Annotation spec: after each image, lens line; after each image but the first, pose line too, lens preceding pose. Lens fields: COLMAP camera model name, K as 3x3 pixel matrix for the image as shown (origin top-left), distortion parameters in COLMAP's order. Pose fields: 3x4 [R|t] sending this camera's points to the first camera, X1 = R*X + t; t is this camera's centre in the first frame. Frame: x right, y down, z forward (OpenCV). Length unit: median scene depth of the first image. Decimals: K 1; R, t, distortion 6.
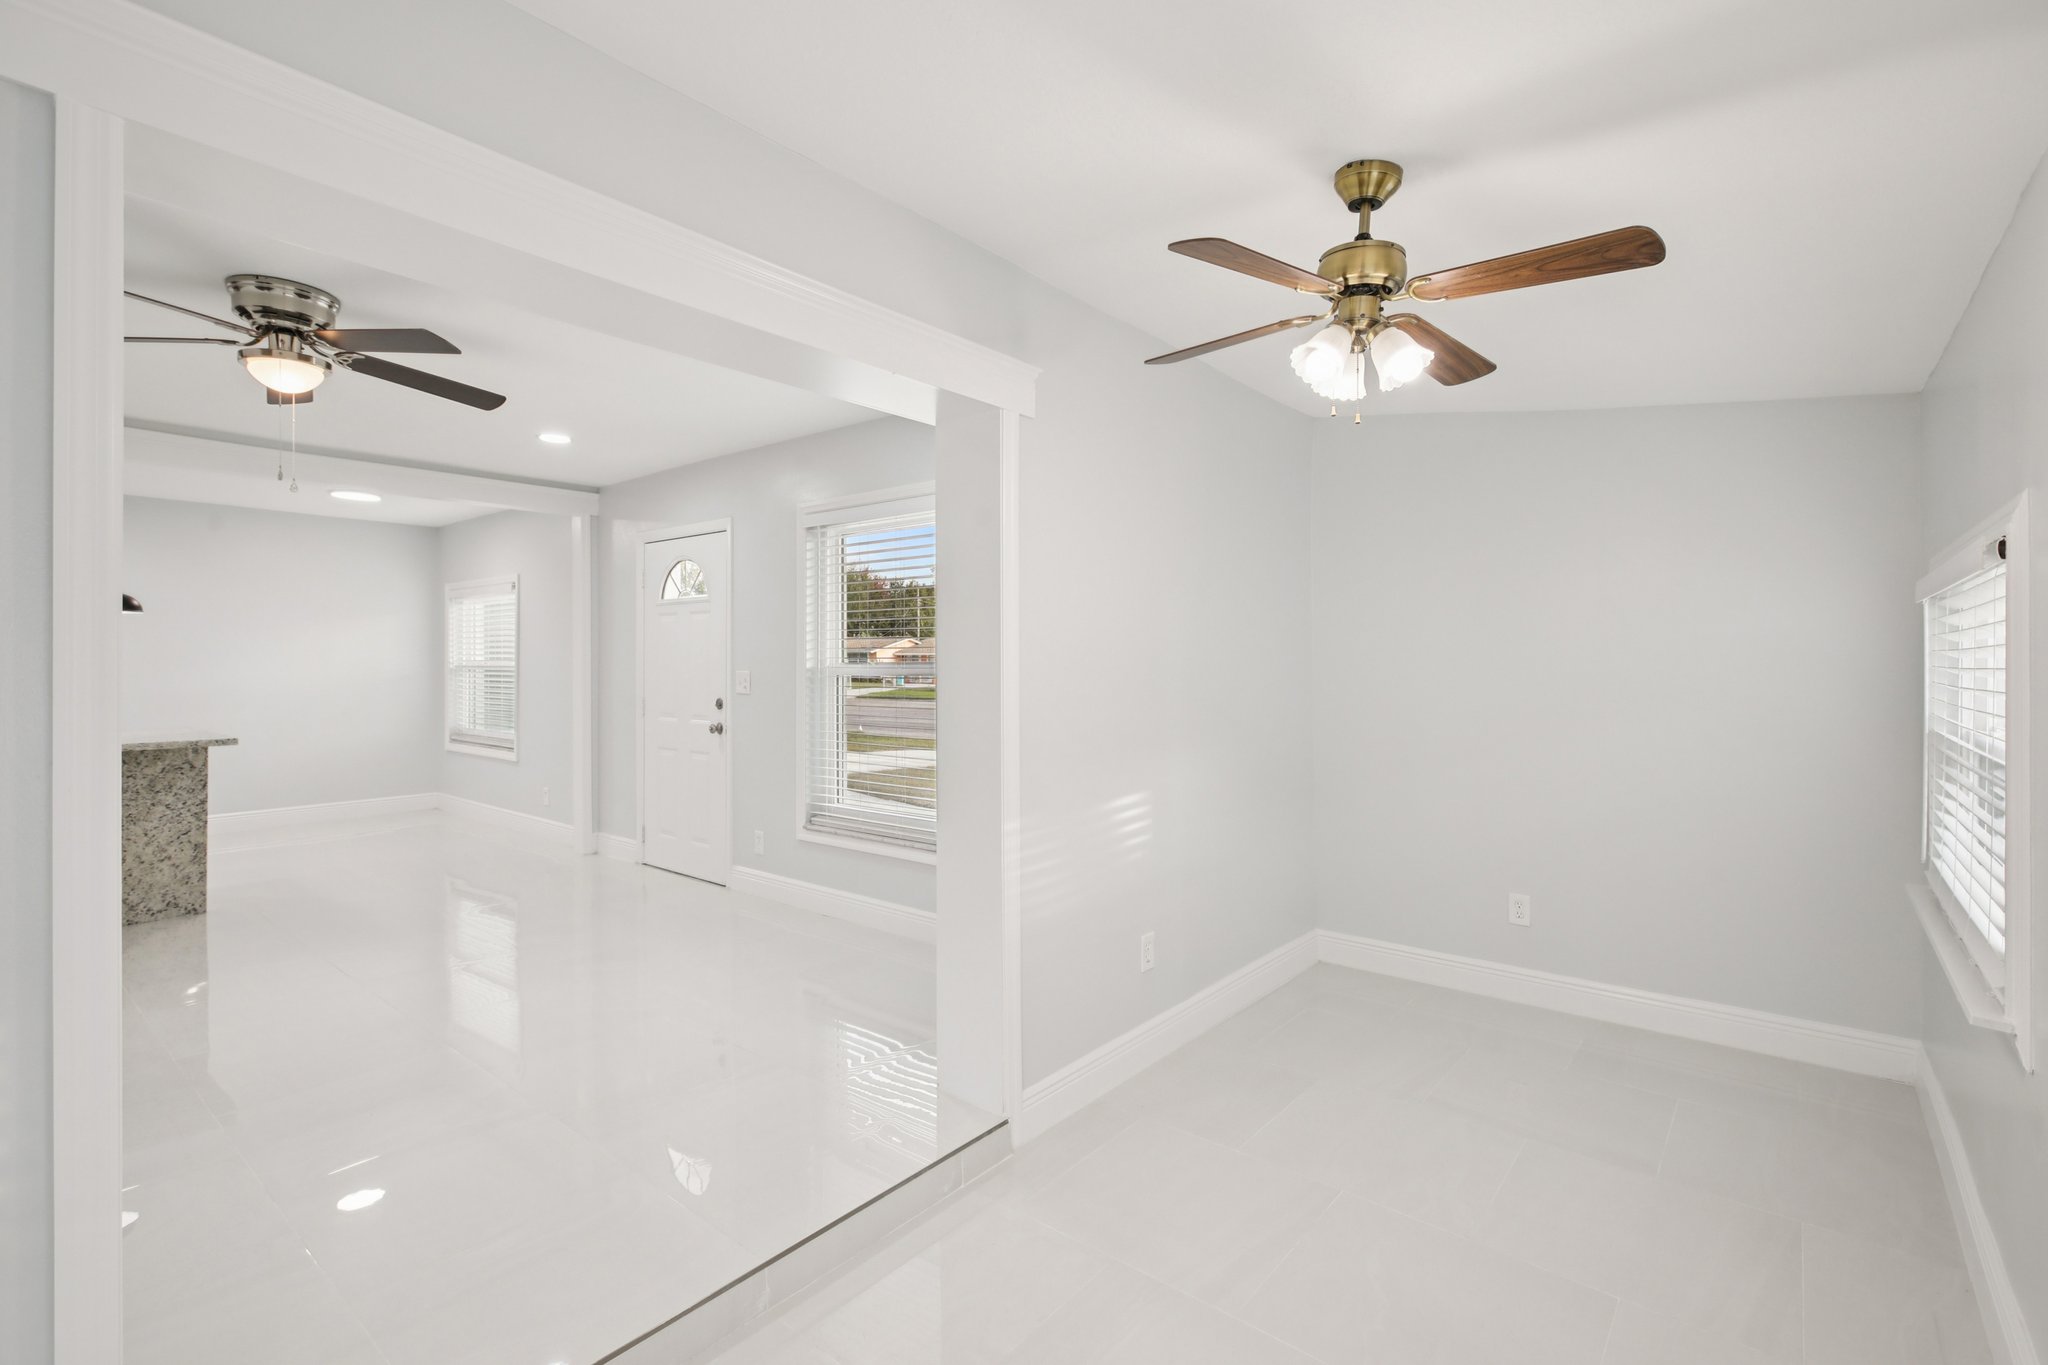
lens RADIAL K [[927.6, 0, 1015.8], [0, 927.6, 660.7], [0, 0, 1]] dist [-0.001464, 0.000126]
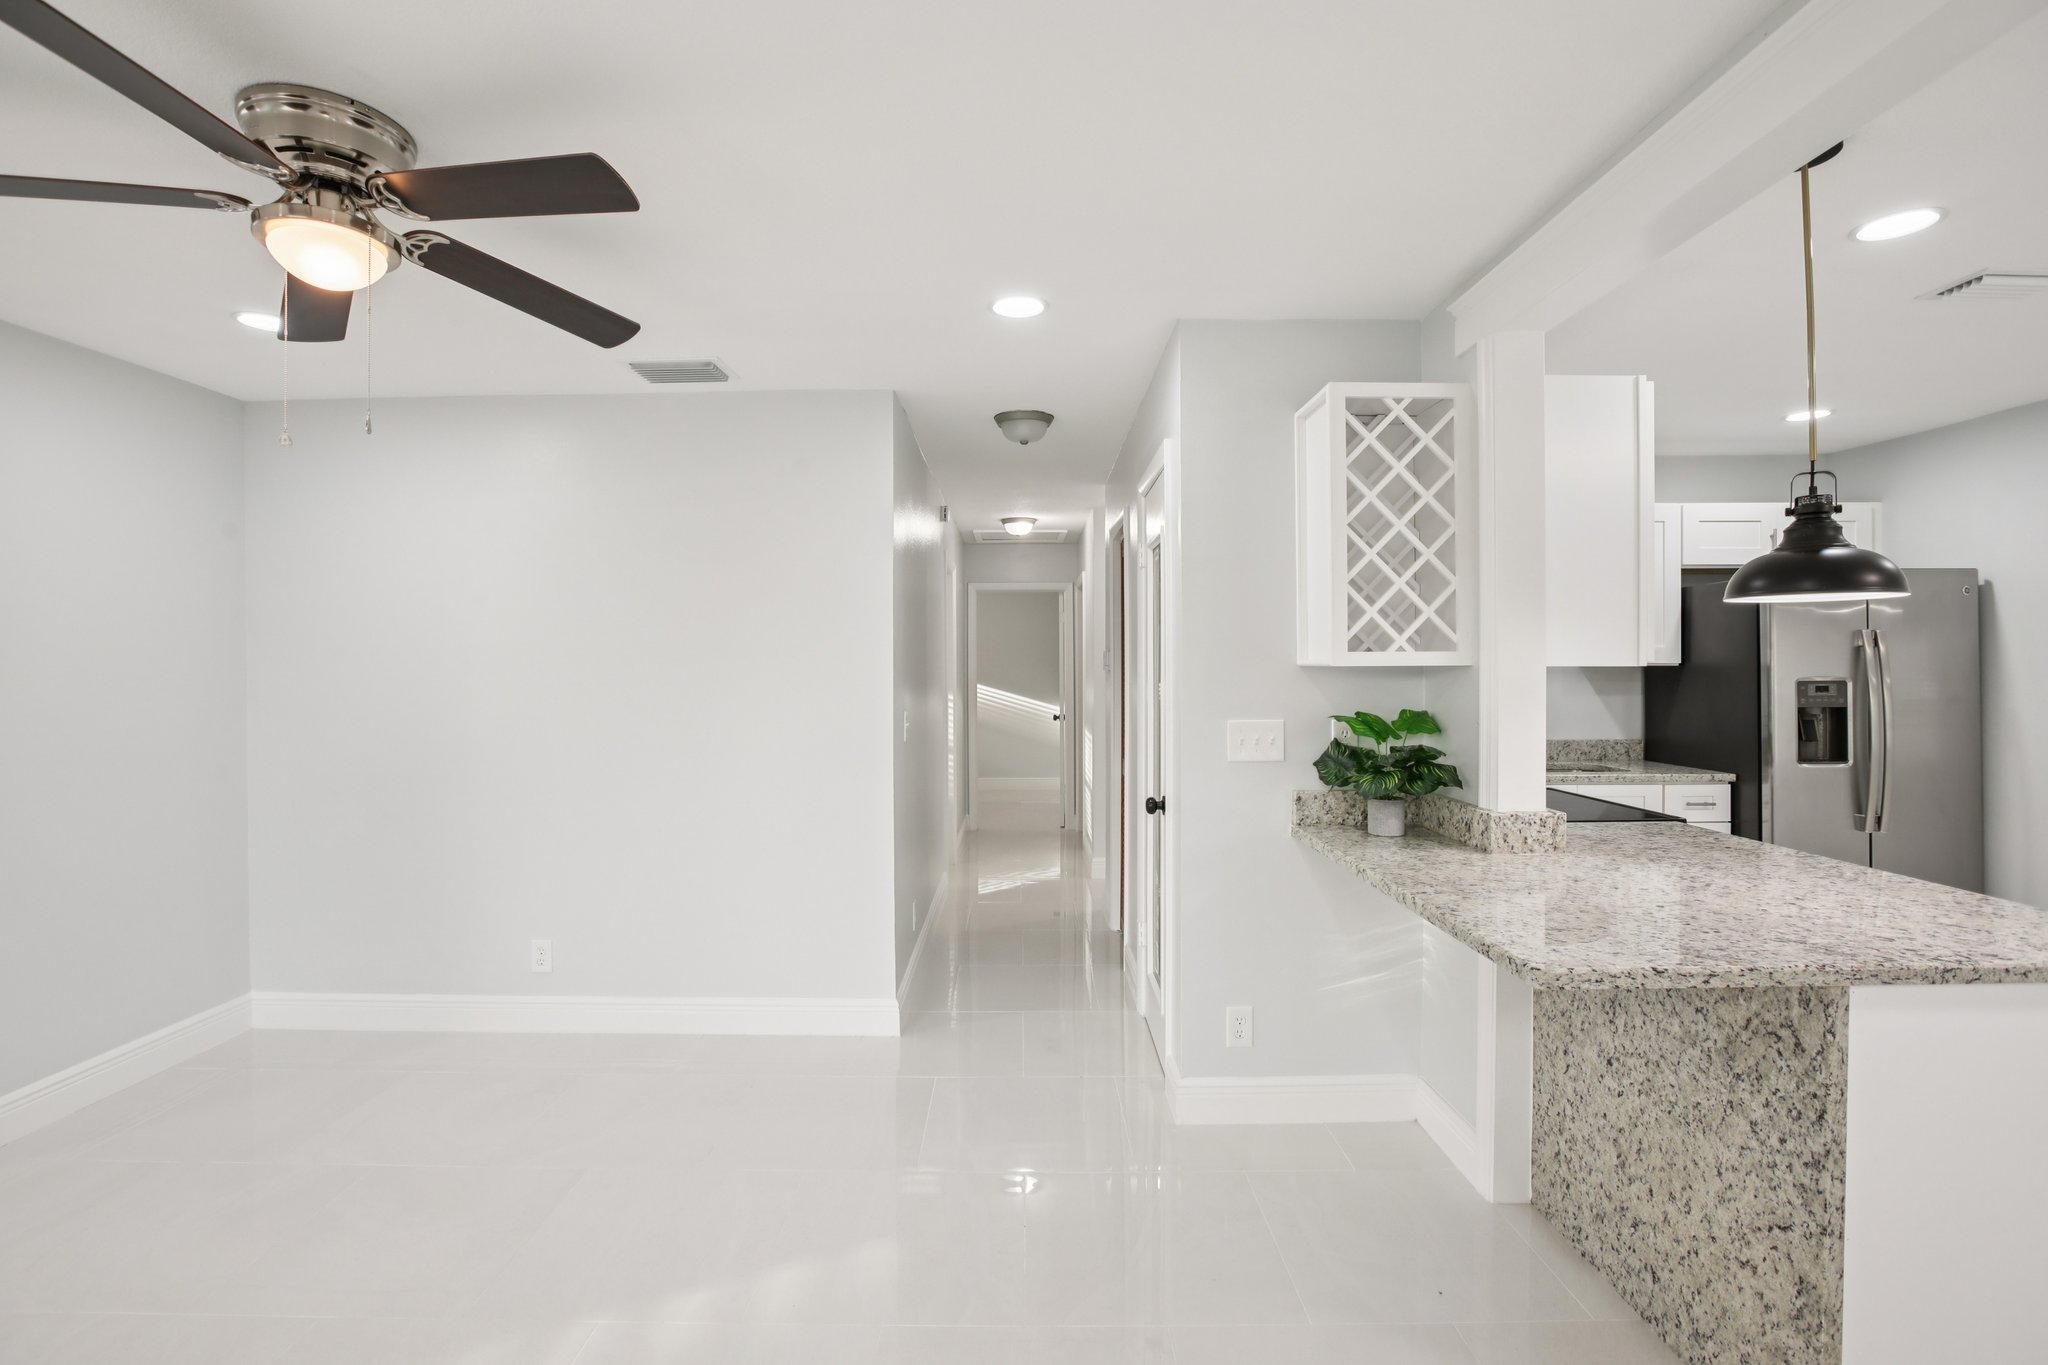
lens RADIAL K [[938.8, 0, 1023.9], [0, 938.8, 665.6], [0, 0, 1]] dist [-0.051261, 0.017177]
pose [[-0.769182, 0.003255, -0.639021, -0.457142], [0.002913, 0.999994, 0.001588, -0.024219], [0.639023, -0.000640, -0.769188, 1.064001]]
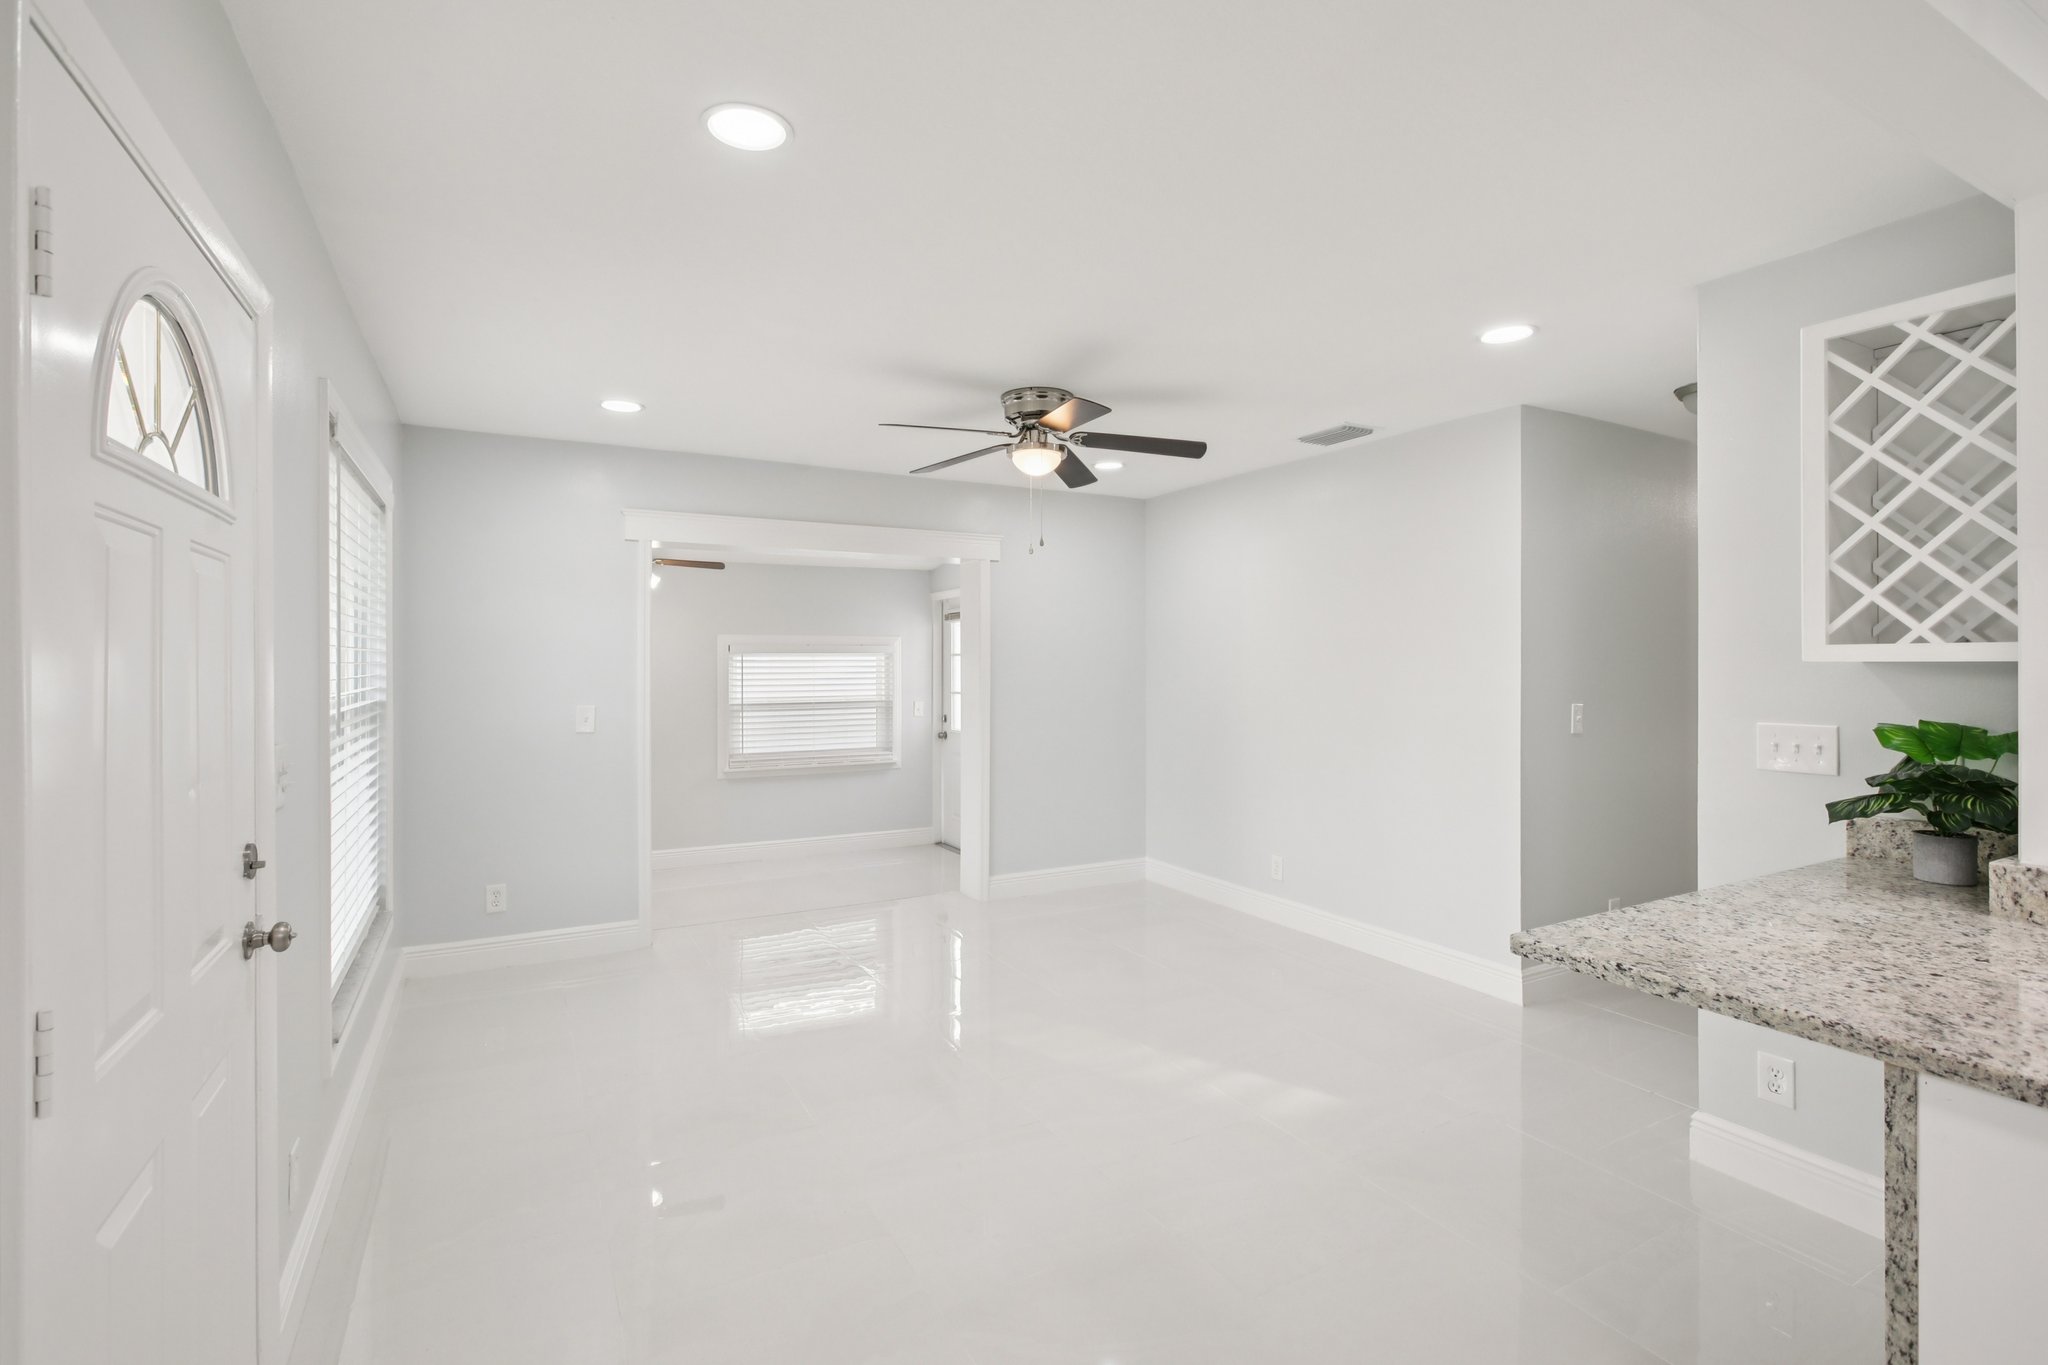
lens RADIAL K [[927.6, 0, 1015.8], [0, 927.6, 660.7], [0, 0, 1]] dist [-0.001464, 0.000126]
pose [[-0.931019, 0.002744, 0.364961, -0.740017], [0.002499, 0.999996, -0.001144, -0.023633], [-0.364963, -0.000153, -0.931022, 1.325003]]
